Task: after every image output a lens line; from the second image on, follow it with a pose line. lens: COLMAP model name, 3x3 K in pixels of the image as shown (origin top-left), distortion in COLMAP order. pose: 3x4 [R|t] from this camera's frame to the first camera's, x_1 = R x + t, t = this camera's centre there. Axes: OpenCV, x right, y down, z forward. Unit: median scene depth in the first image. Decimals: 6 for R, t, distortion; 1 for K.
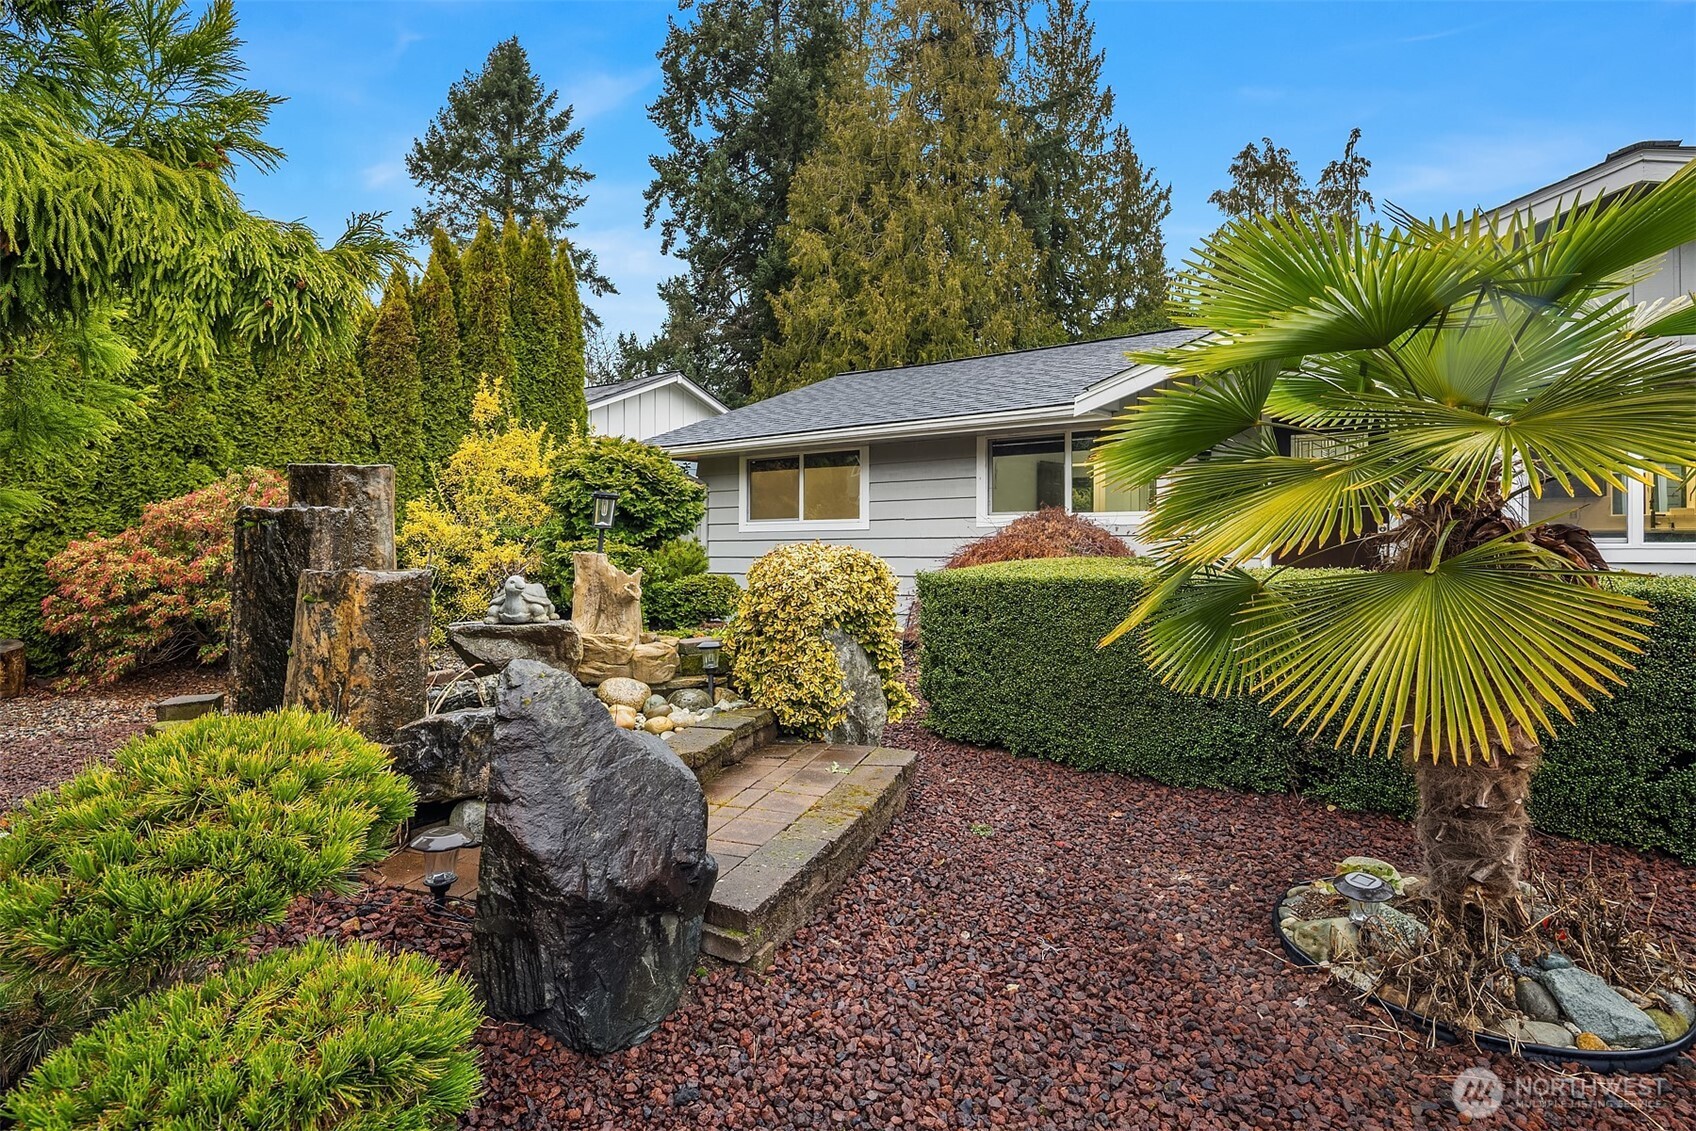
lens RADIAL K [[837.2, 0, 811.1], [0, 837.2, 561.7], [0, 0, 1]] dist [0.000560, -0.000381]
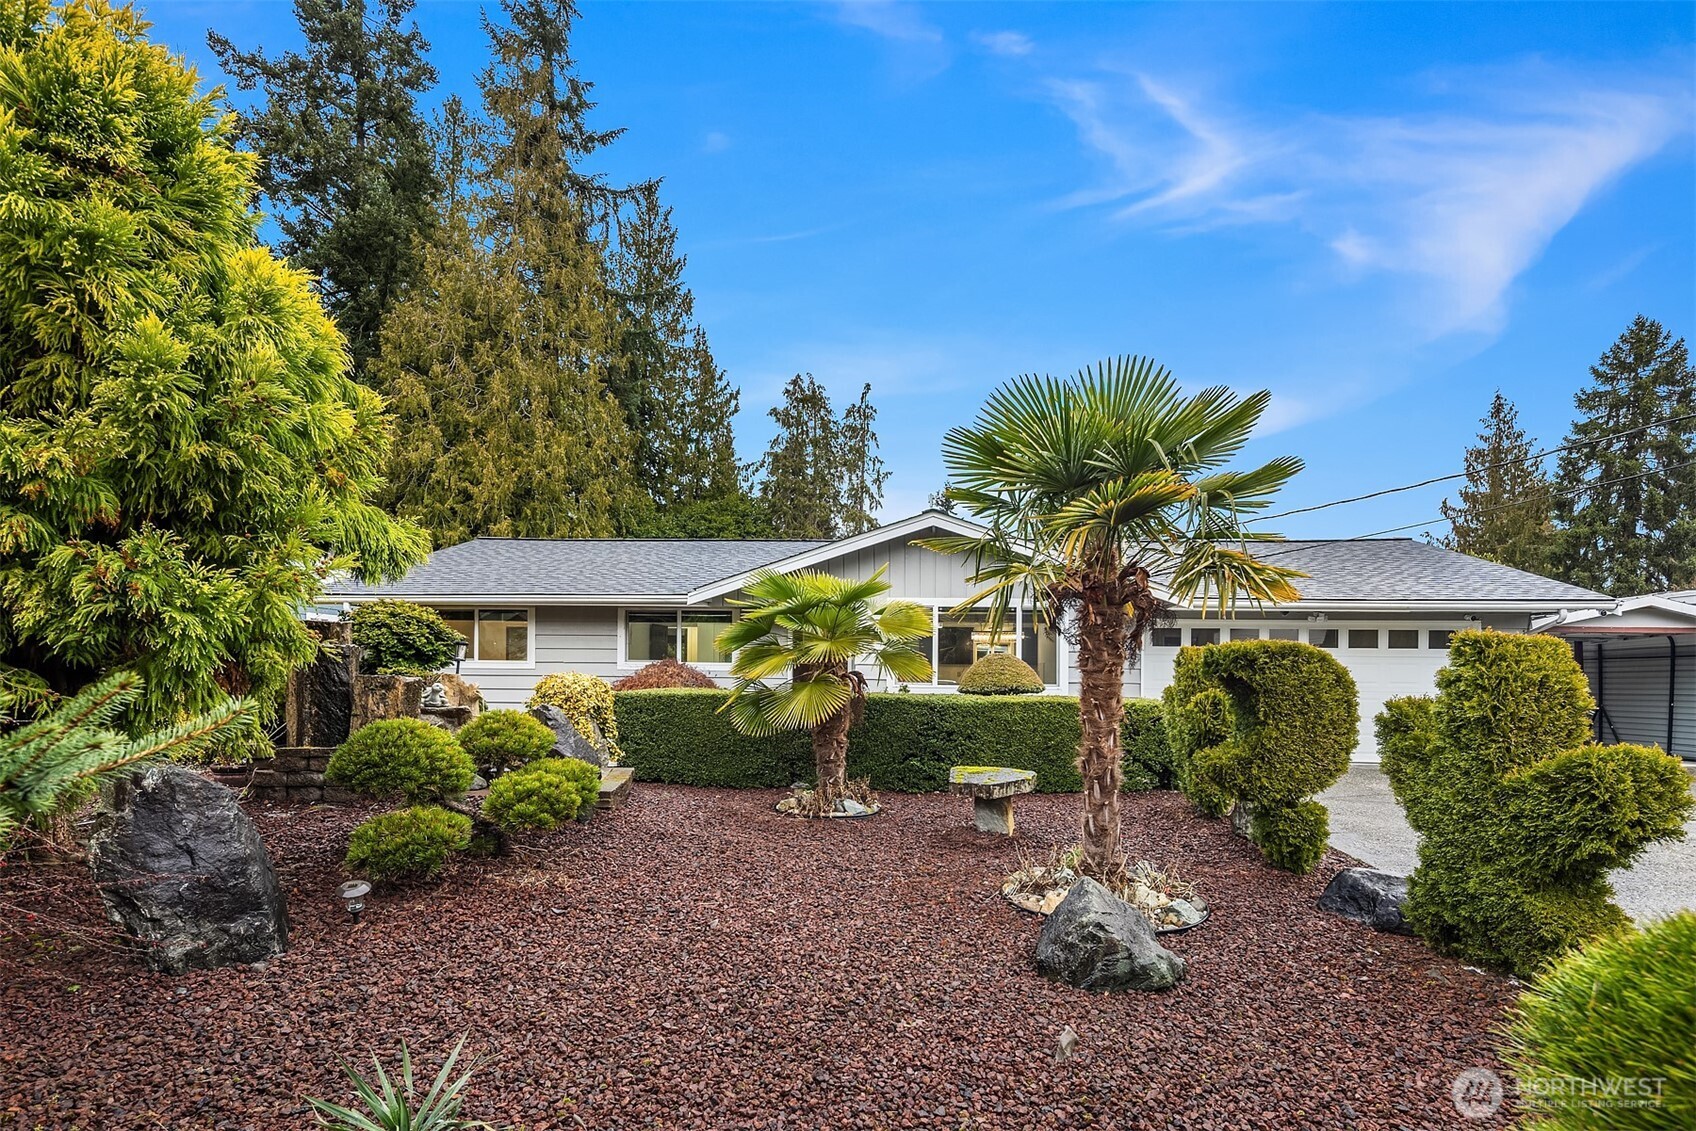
lens RADIAL K [[850.9, 0, 847.9], [0, 850.9, 740.6], [0, 0, 1]] dist [0.000716, -0.000336]
pose [[0.860316, -0.009255, 0.509677, -0.072163], [-0.008099, 0.999461, 0.031819, 0.010817], [-0.509697, -0.031502, 0.859777, -0.164554]]
